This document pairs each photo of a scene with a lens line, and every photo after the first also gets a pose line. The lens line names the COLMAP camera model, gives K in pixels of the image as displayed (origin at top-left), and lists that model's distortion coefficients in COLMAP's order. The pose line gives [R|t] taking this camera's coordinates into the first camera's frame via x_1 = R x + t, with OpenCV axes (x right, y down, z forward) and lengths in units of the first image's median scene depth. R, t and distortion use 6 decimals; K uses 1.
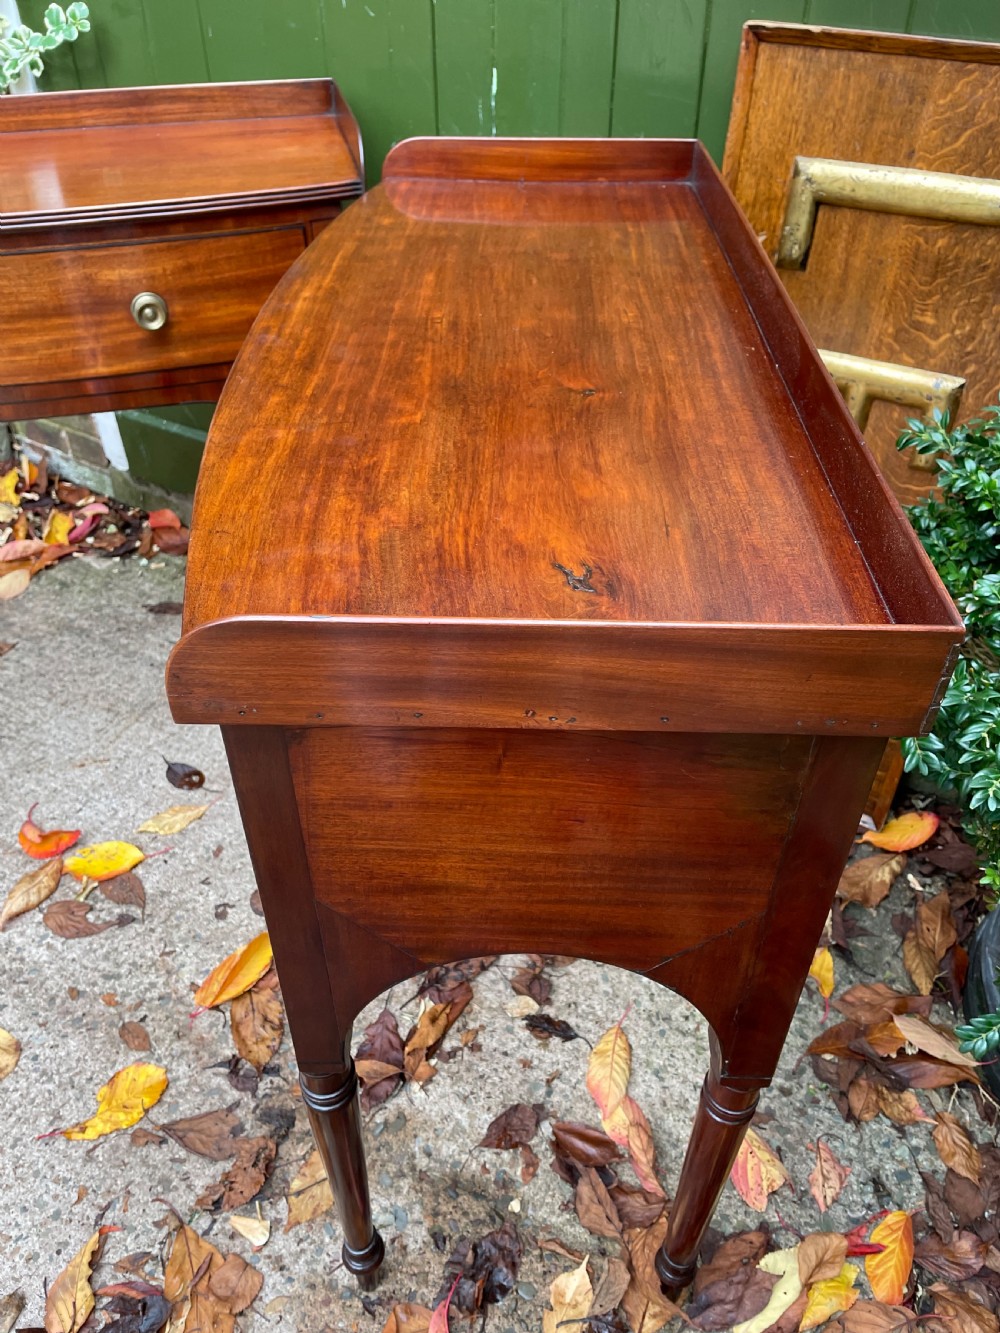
lens RADIAL K [[1013.2, 0, 495.6], [0, 1013.2, 668.0], [0, 0, 1]] dist [0.088421, -0.122956]
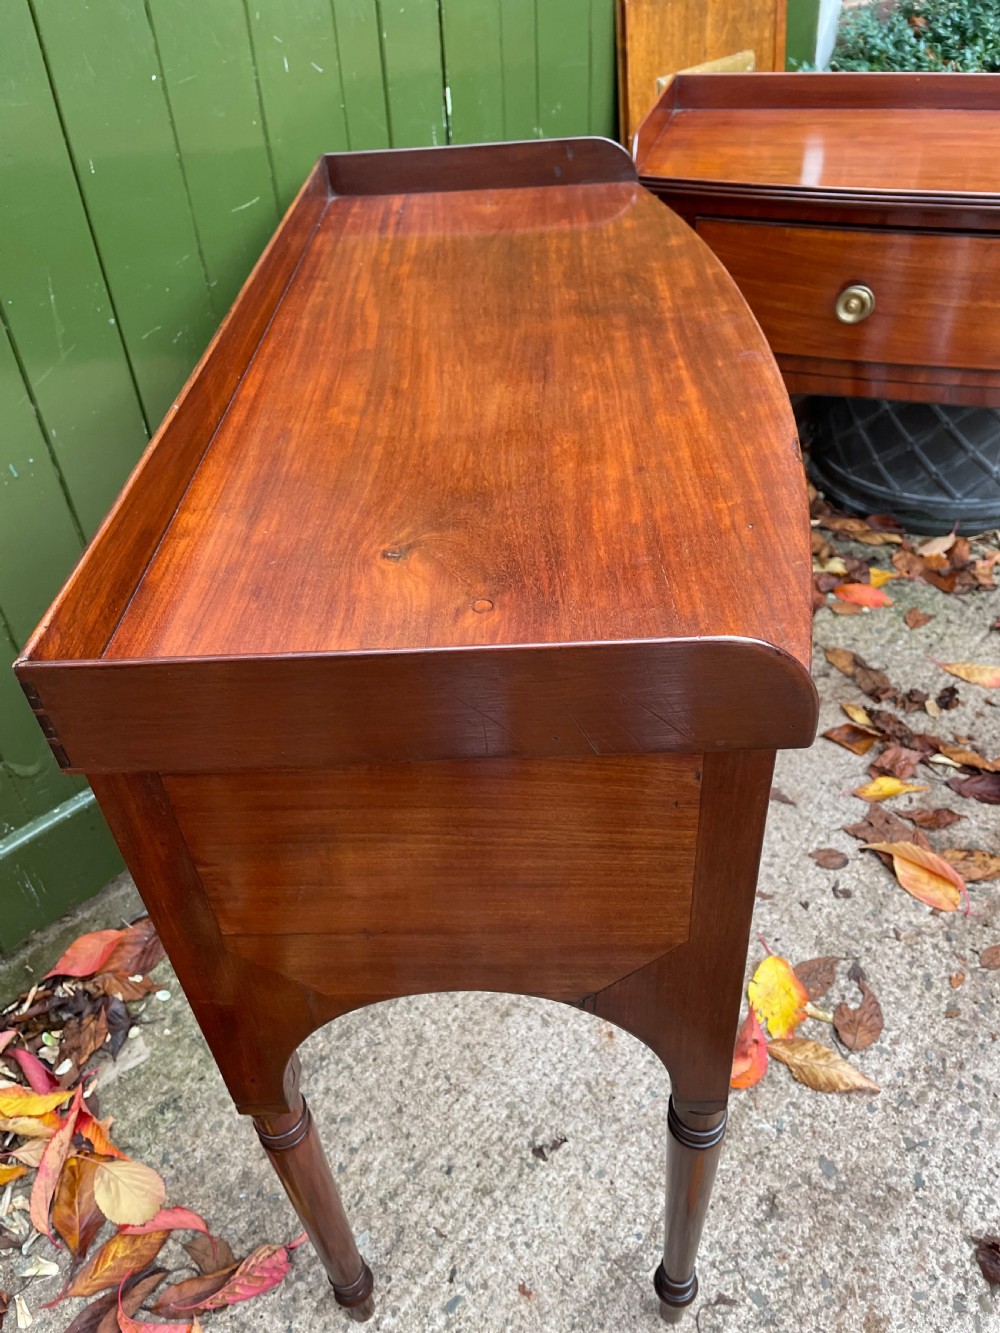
lens RADIAL K [[1013.2, 0, 504.8], [0, 1013.2, 669.9], [0, 0, 1]] dist [0.088421, -0.122956]
pose [[0.223189, -0.622854, 0.749826, -1.020341], [0.657319, 0.664191, 0.356065, -0.512071], [-0.719804, 0.413405, 0.557654, 0.629628]]
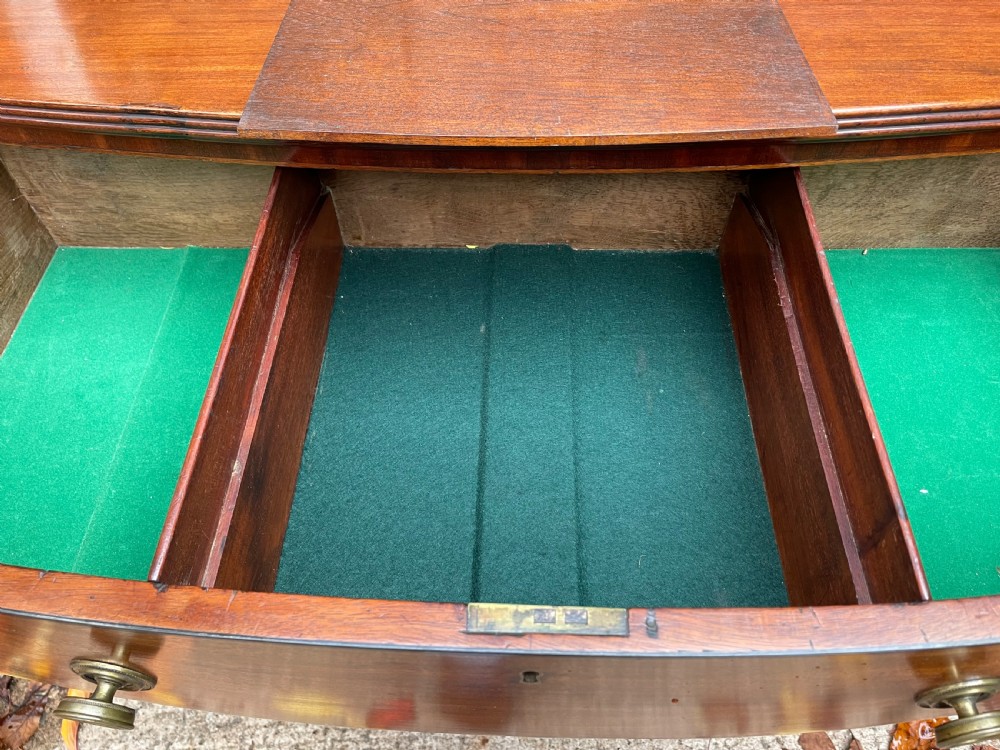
lens RADIAL K [[760.1, 0, 500.2], [0, 760.1, 375.2], [0, 0, 1]] dist [0.088421, -0.122956]
pose [[0.866137, -0.392830, 0.309018, -0.574310], [0.331915, 0.914334, 0.232004, -0.377742], [-0.373684, -0.098380, 0.922324, 0.567694]]
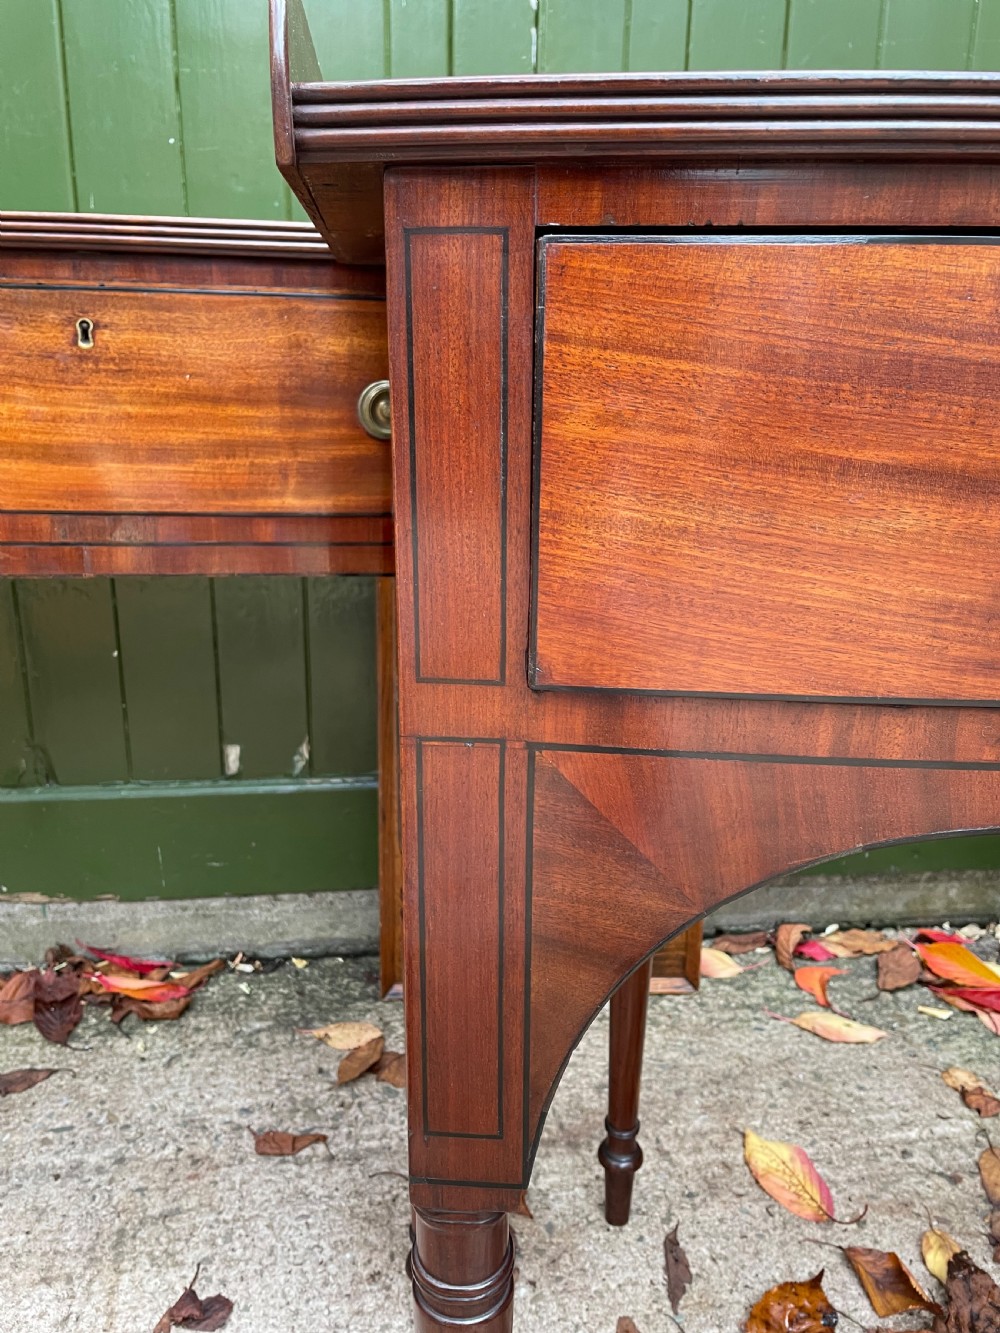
lens RADIAL K [[1013.2, 0, 503.7], [0, 1013.2, 665.6], [0, 0, 1]] dist [0.088421, -0.122956]
pose [[0.799115, -0.159939, 0.579513, -0.579162], [0.371416, 0.889333, -0.266715, -0.014964], [-0.472722, 0.428377, 0.770083, 0.477901]]
